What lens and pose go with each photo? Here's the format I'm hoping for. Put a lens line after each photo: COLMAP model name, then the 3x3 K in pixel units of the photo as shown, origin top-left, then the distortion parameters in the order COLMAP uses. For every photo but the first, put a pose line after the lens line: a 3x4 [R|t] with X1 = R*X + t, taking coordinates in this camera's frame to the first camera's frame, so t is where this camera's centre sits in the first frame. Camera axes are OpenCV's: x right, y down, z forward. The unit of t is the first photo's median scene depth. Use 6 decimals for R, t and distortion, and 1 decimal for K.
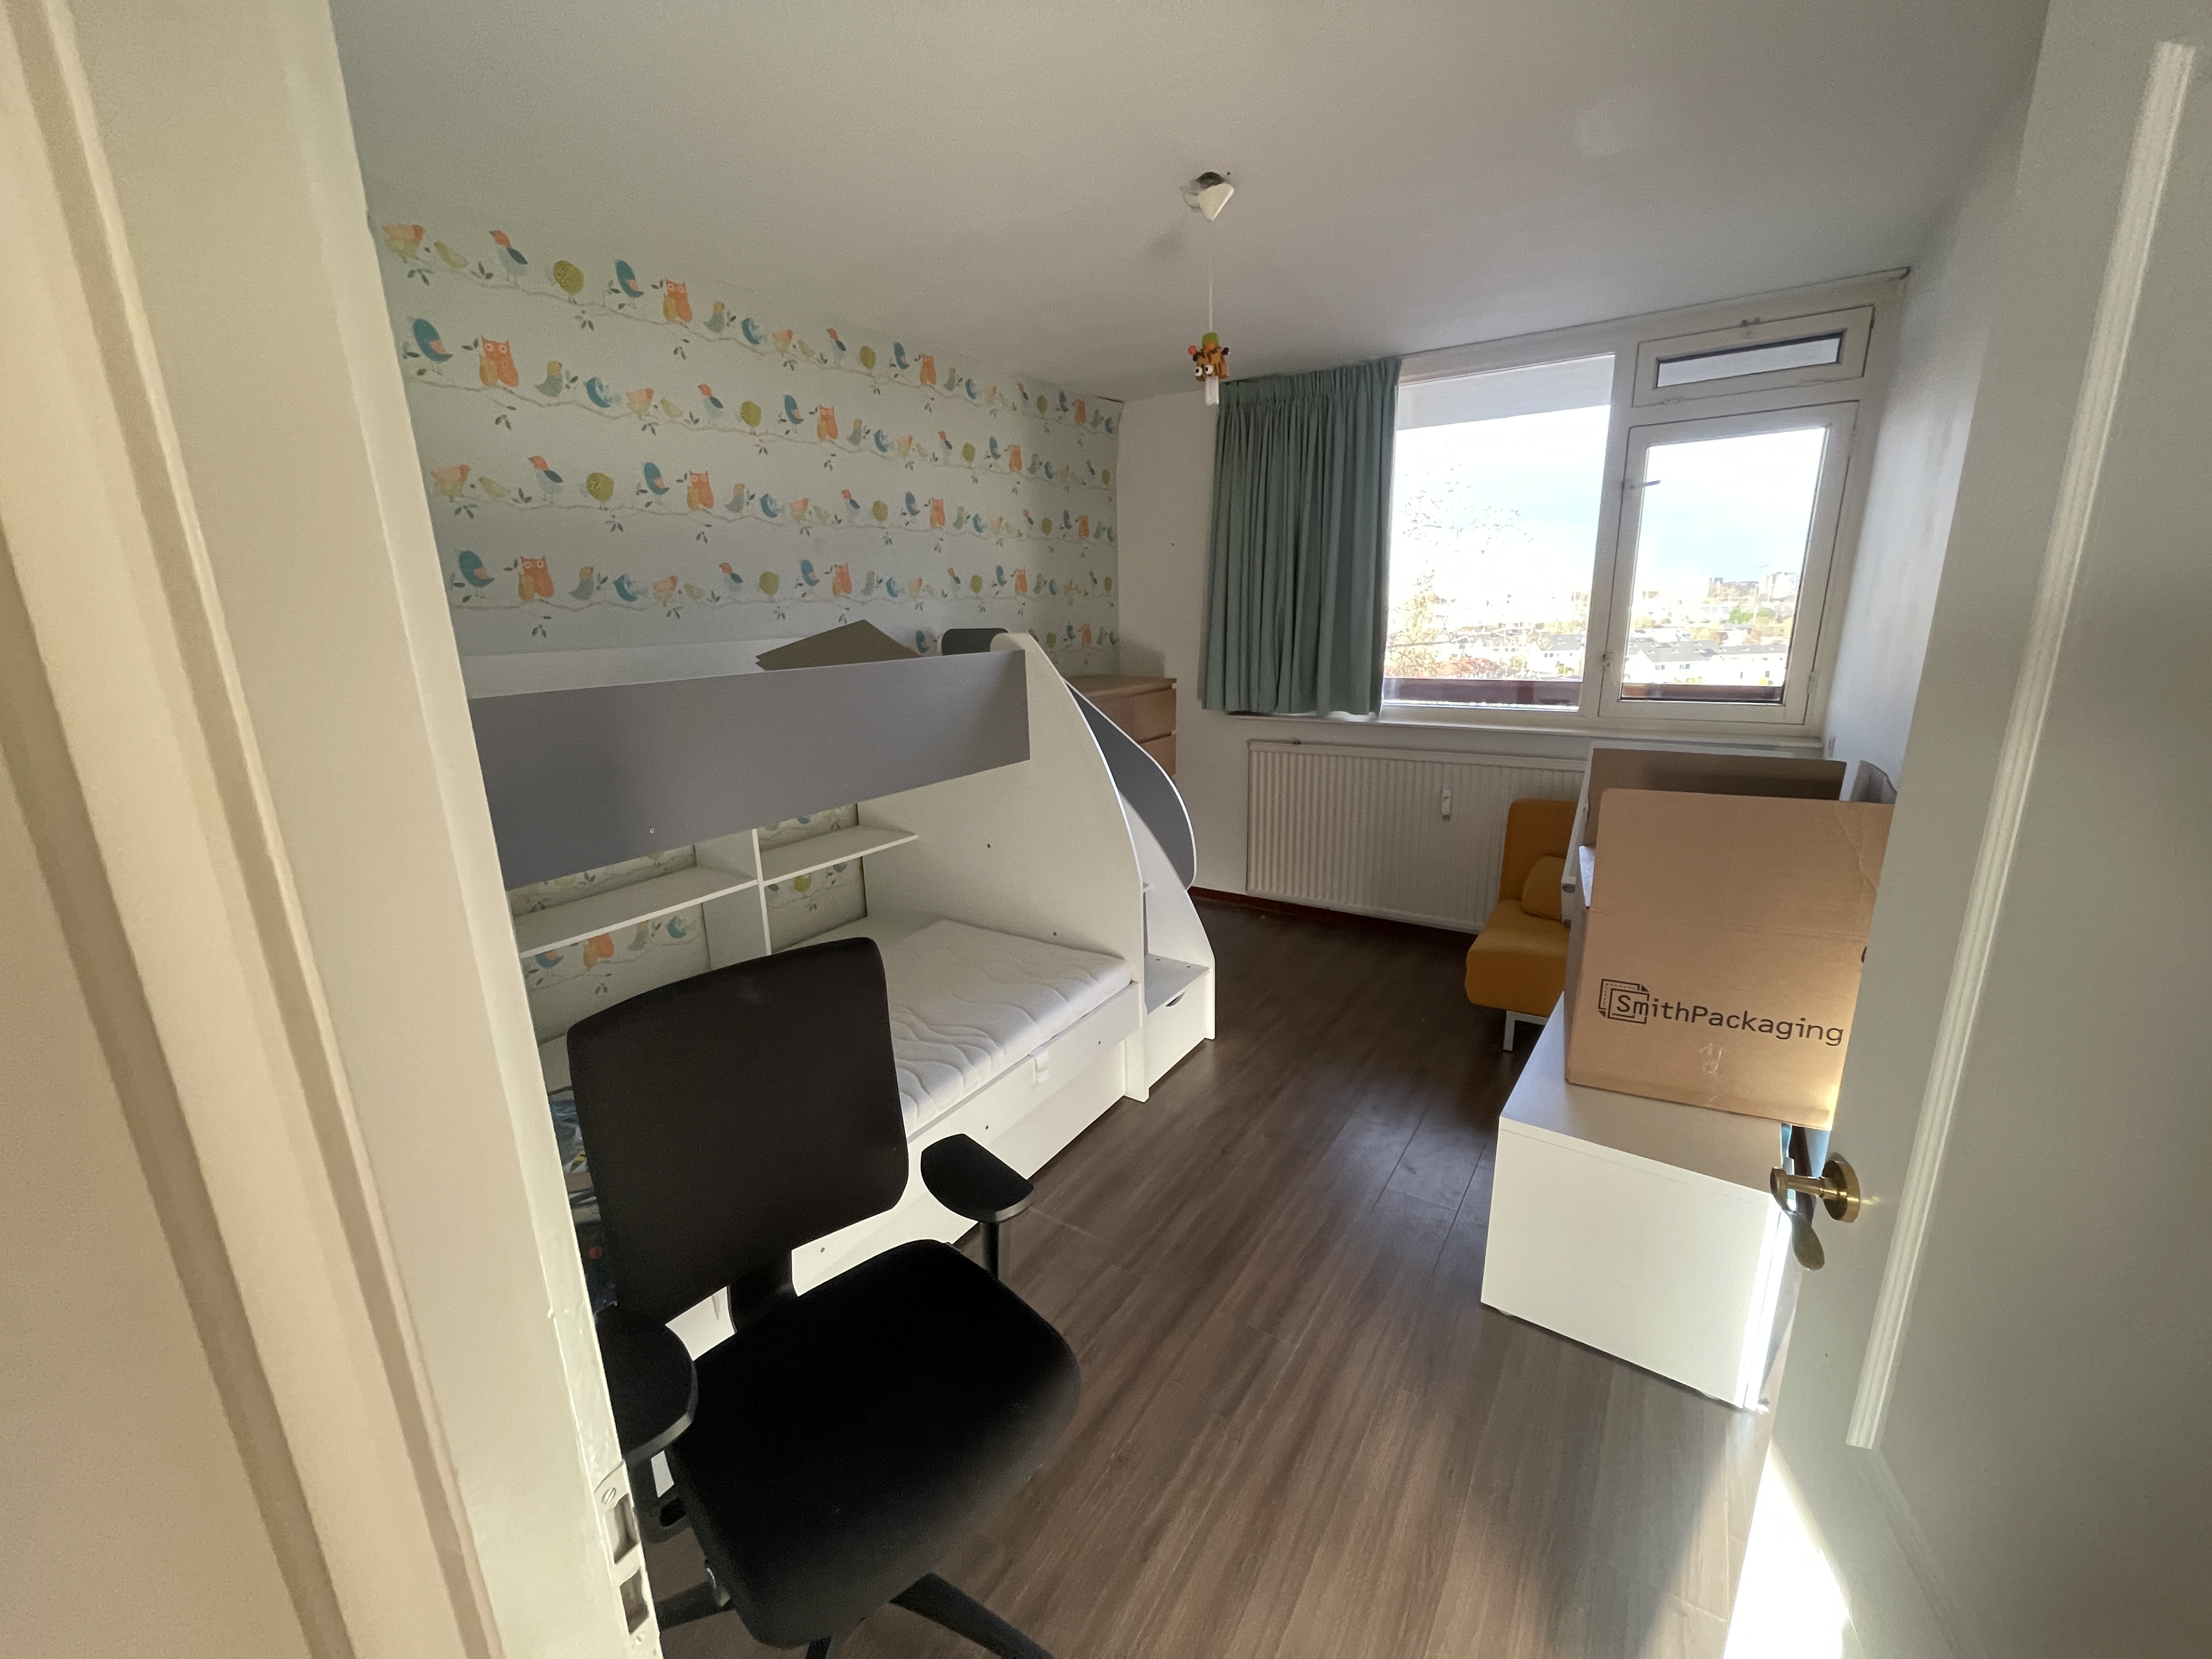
lens RADIAL K [[870.7, 0, 1106.0], [0, 870.7, 829.5], [0, 0, 1]] dist [0.020638, -0.007910]
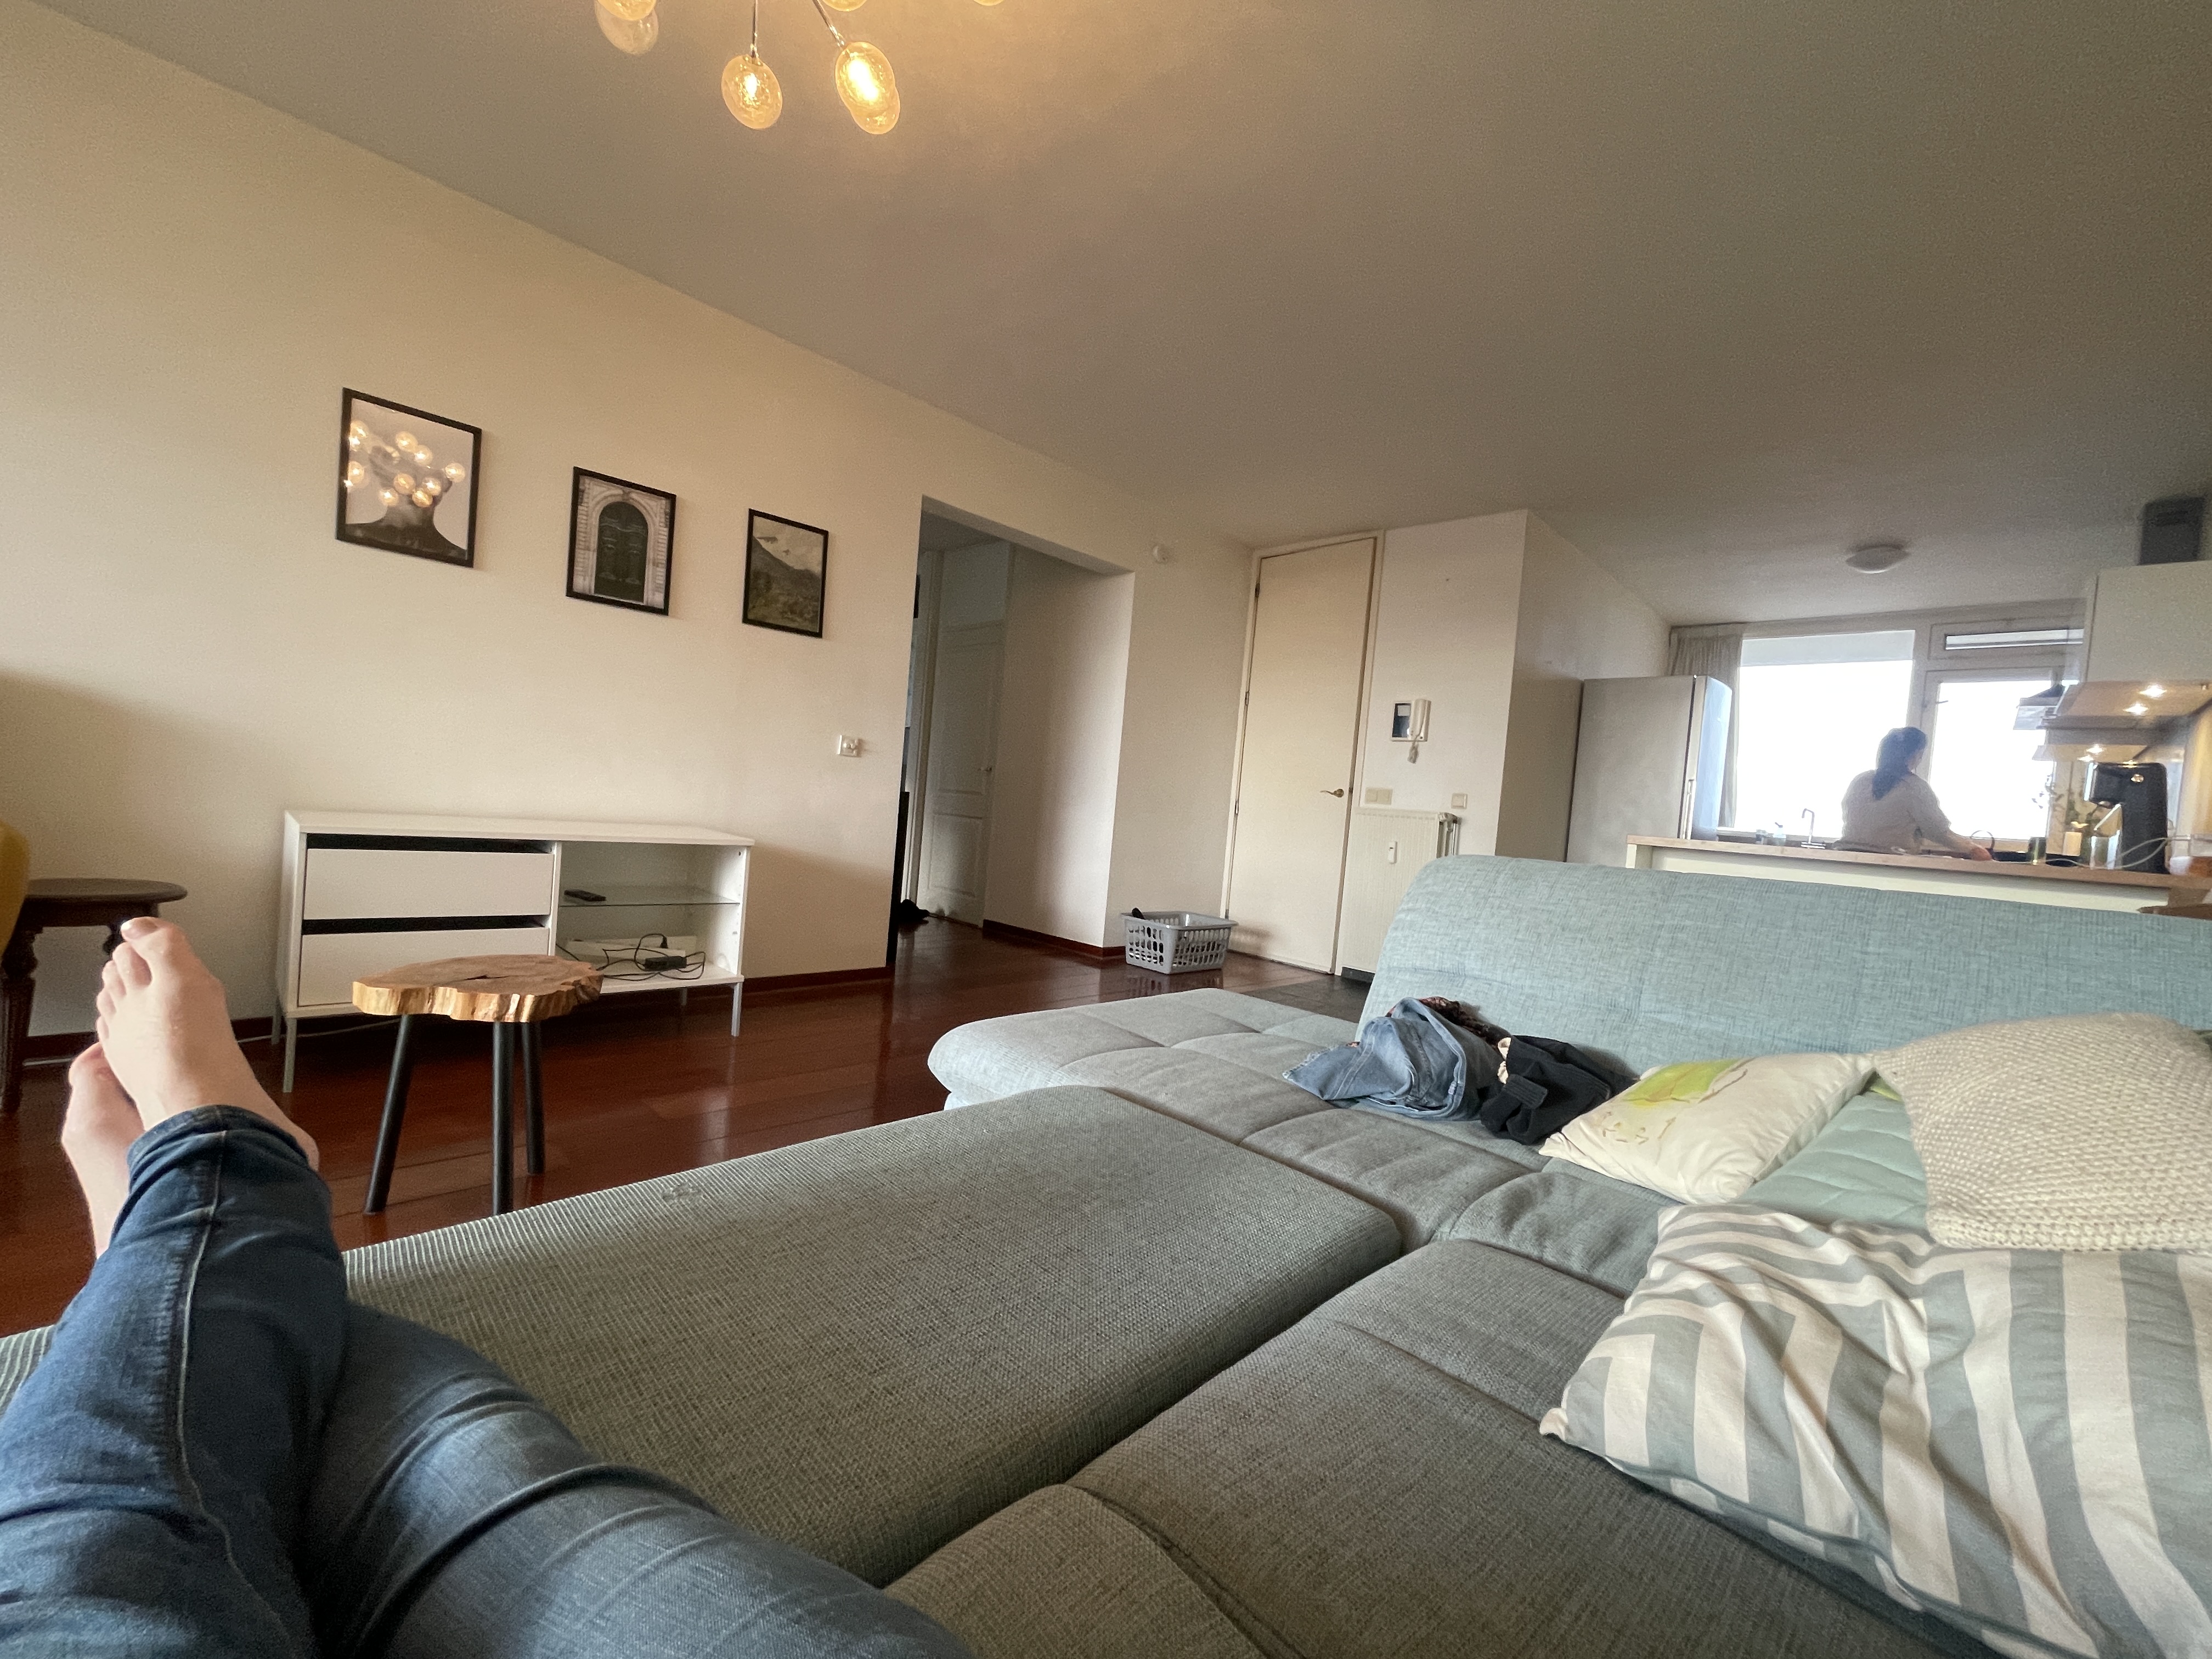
lens RADIAL K [[870.7, 0, 1106.0], [0, 870.7, 829.5], [0, 0, 1]] dist [0.020638, -0.007910]
pose [[0.965748, 0.117325, -0.231444, -0.422189], [-0.165029, 0.966022, -0.198915, 0.363813], [0.200242, 0.230296, 0.952296, -0.724339]]
